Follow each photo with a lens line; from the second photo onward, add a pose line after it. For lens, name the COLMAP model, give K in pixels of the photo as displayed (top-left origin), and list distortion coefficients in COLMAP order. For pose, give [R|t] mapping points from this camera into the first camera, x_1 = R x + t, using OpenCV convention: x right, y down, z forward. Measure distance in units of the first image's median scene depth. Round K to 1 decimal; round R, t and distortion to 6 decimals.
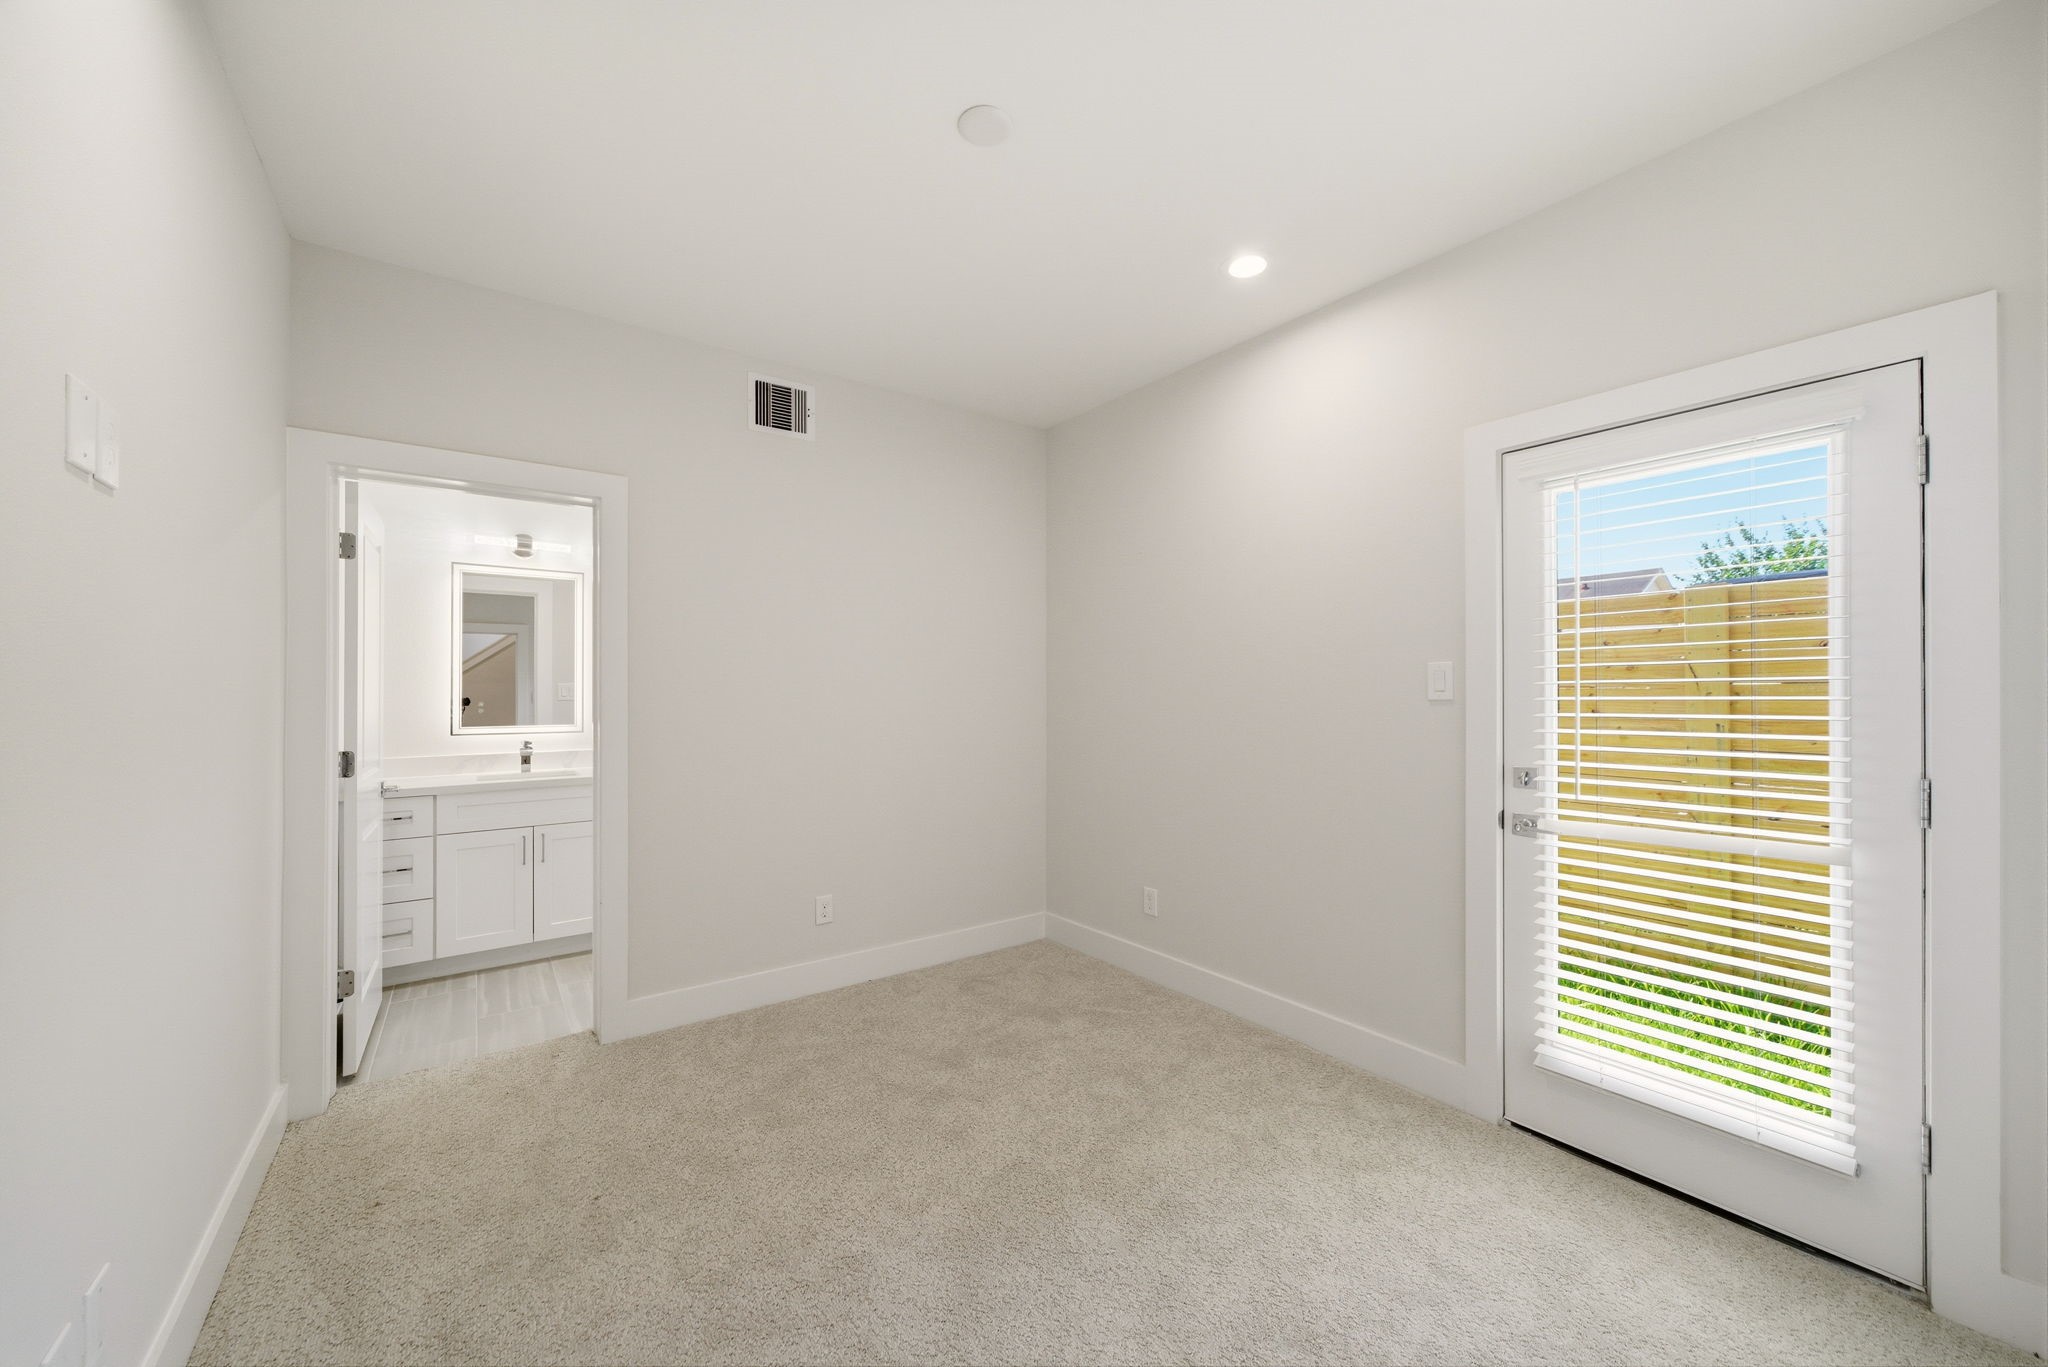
lens RADIAL K [[704.0, 0, 1009.8], [0, 704.0, 687.5], [0, 0, 1]] dist [0.000122, 0.000219]
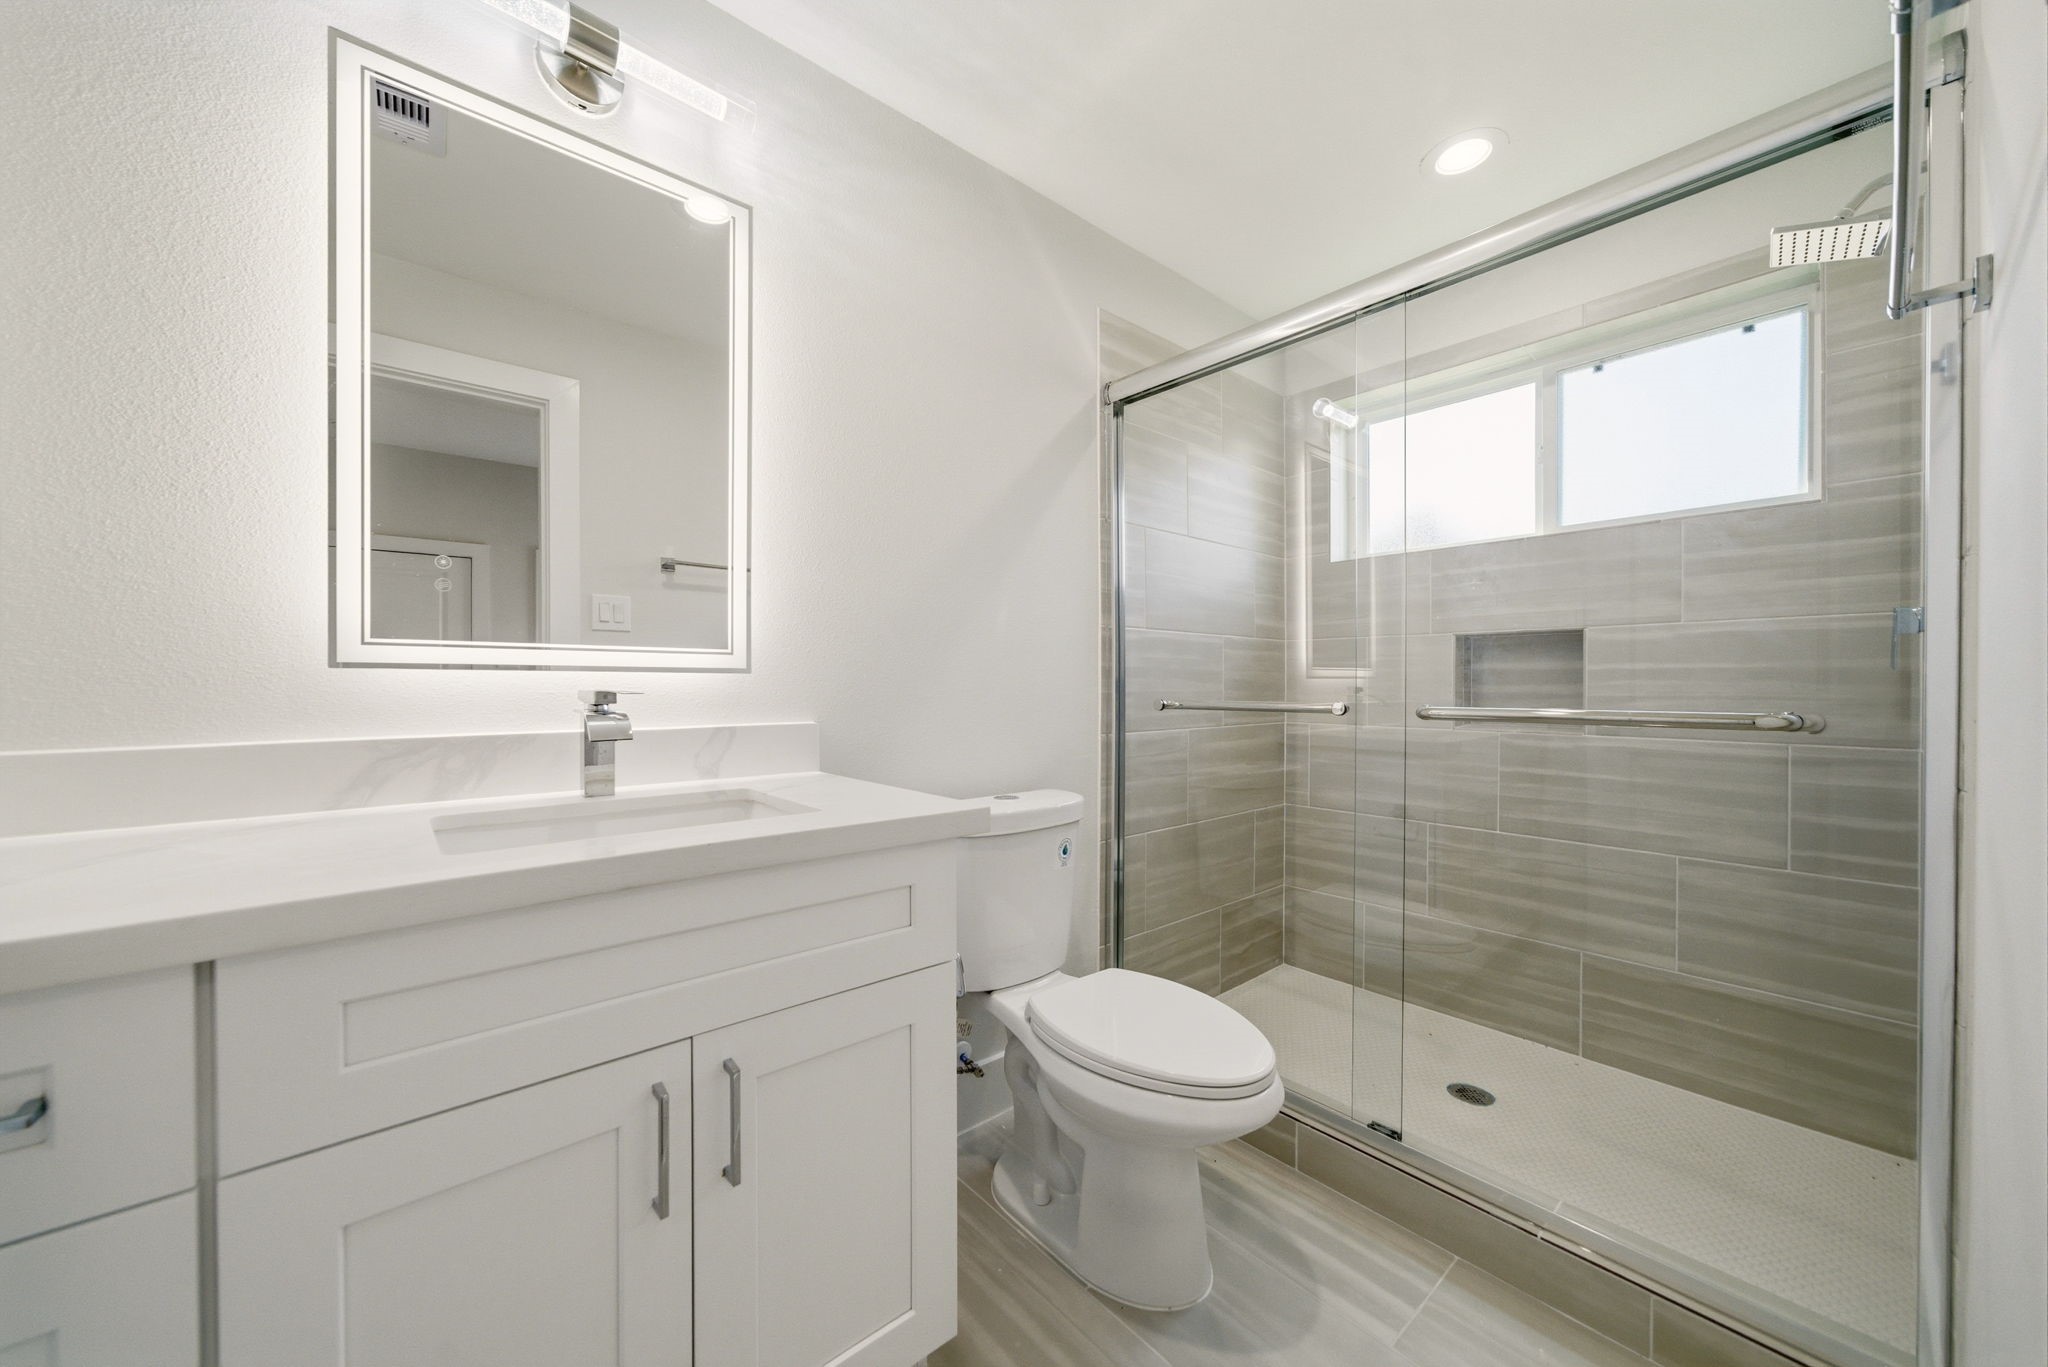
lens RADIAL K [[704.0, 0, 1009.8], [0, 704.0, 687.5], [0, 0, 1]] dist [0.000122, 0.000219]
pose [[0.997052, 0.007427, 0.076369, -0.537203], [-0.008233, 0.999914, 0.010252, 0.069687], [-0.076286, -0.010850, 0.997027, 0.689120]]
